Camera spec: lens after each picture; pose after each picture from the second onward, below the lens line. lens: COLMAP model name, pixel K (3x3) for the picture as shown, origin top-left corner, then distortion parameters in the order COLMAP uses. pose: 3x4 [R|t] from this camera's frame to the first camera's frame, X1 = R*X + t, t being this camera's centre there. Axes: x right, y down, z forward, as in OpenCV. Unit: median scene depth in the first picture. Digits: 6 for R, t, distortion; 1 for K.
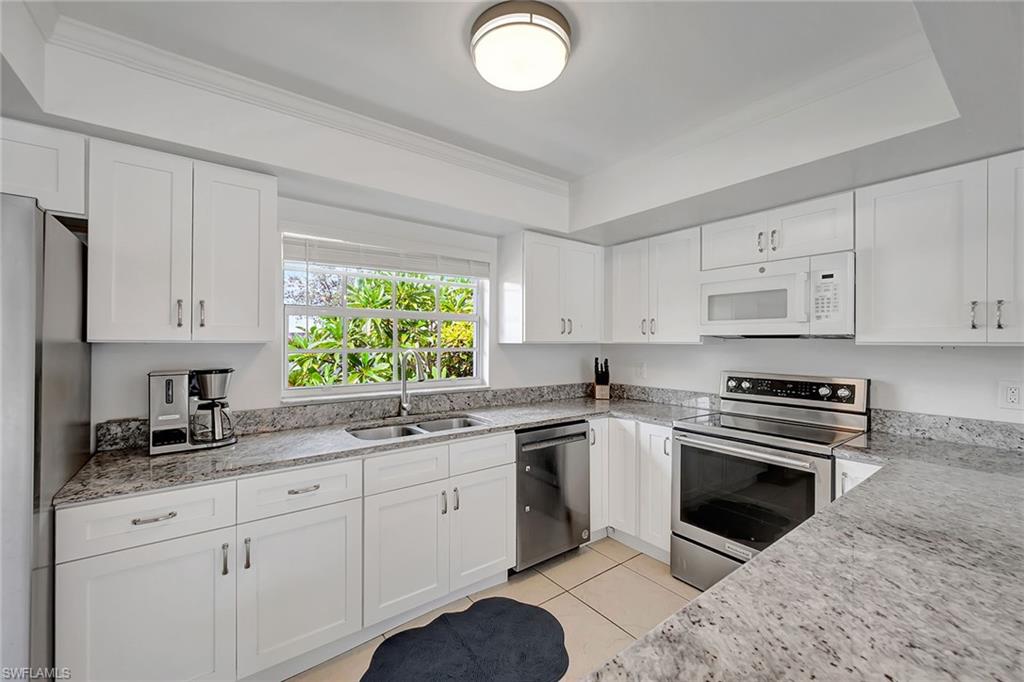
lens RADIAL K [[406.1, 0, 508.0], [0, 406.1, 338.8], [0, 0, 1]] dist [-0.000971, -0.000002]
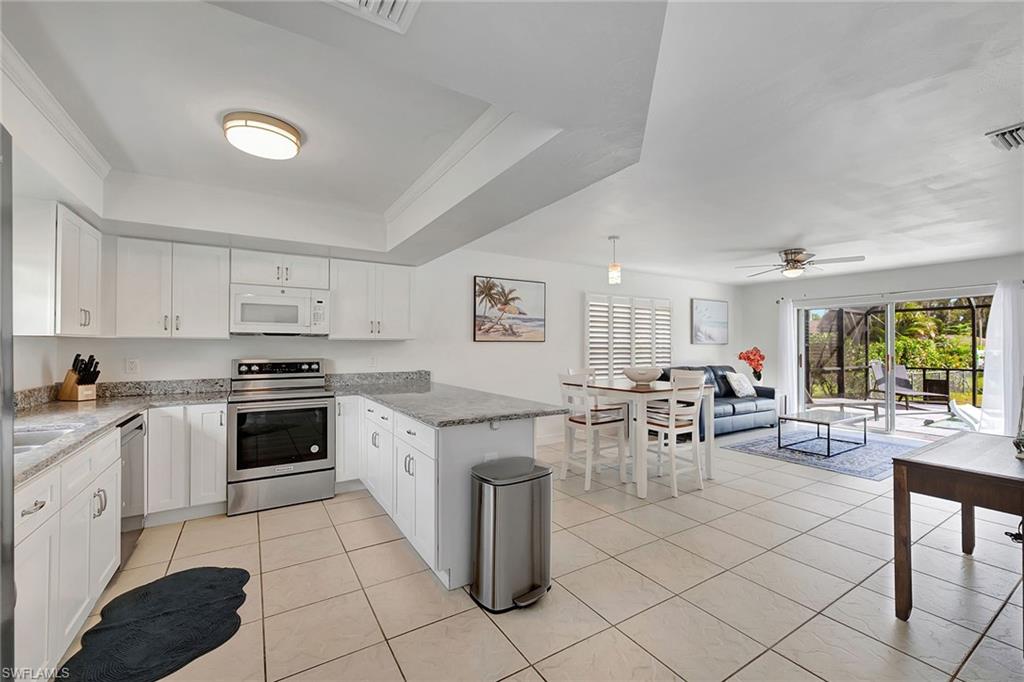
lens RADIAL K [[419.6, 0, 512.0], [0, 419.6, 341.0], [0, 0, 1]] dist [-0.001284, -0.000126]
pose [[0.084923, 0.008180, 0.996354, -0.803993], [-0.007461, 0.999943, -0.007574, 0.023383], [-0.996360, -0.006791, 0.084979, -0.018574]]
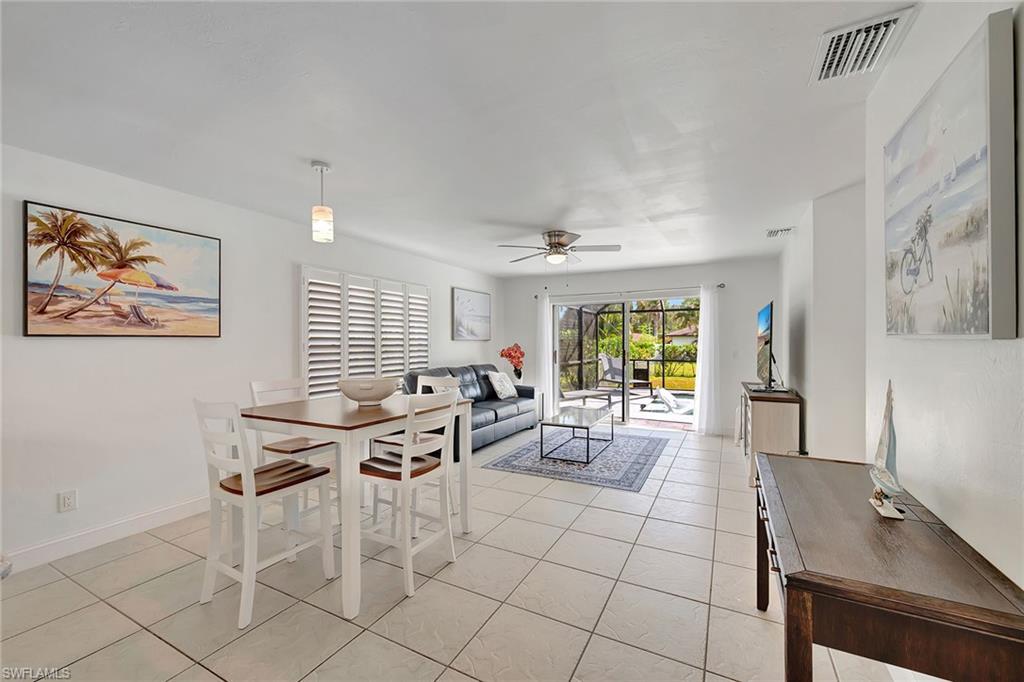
lens RADIAL K [[410.9, 0, 511.9], [0, 410.9, 343.1], [0, 0, 1]] dist [-0.000791, -0.000108]
pose [[-0.426354, -0.004948, 0.904543, -0.177703], [-0.004646, 0.999984, 0.003280, 0.020150], [-0.904545, -0.002804, -0.426370, -0.283199]]
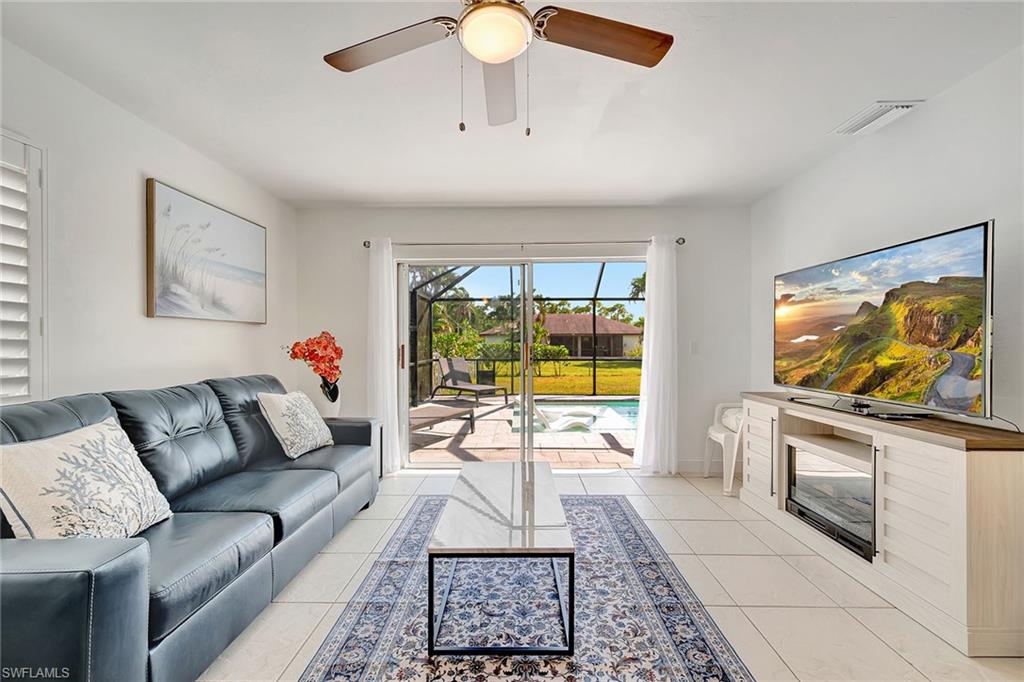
lens RADIAL K [[417.2, 0, 512.0], [0, 417.2, 341.0], [0, 0, 1]] dist [-0.001083, -0.000280]
pose [[-0.786462, -0.000974, 0.617638, 0.931657], [-0.004683, 0.999979, -0.004386, 0.066855], [-0.617621, -0.006342, -0.786450, -0.762736]]
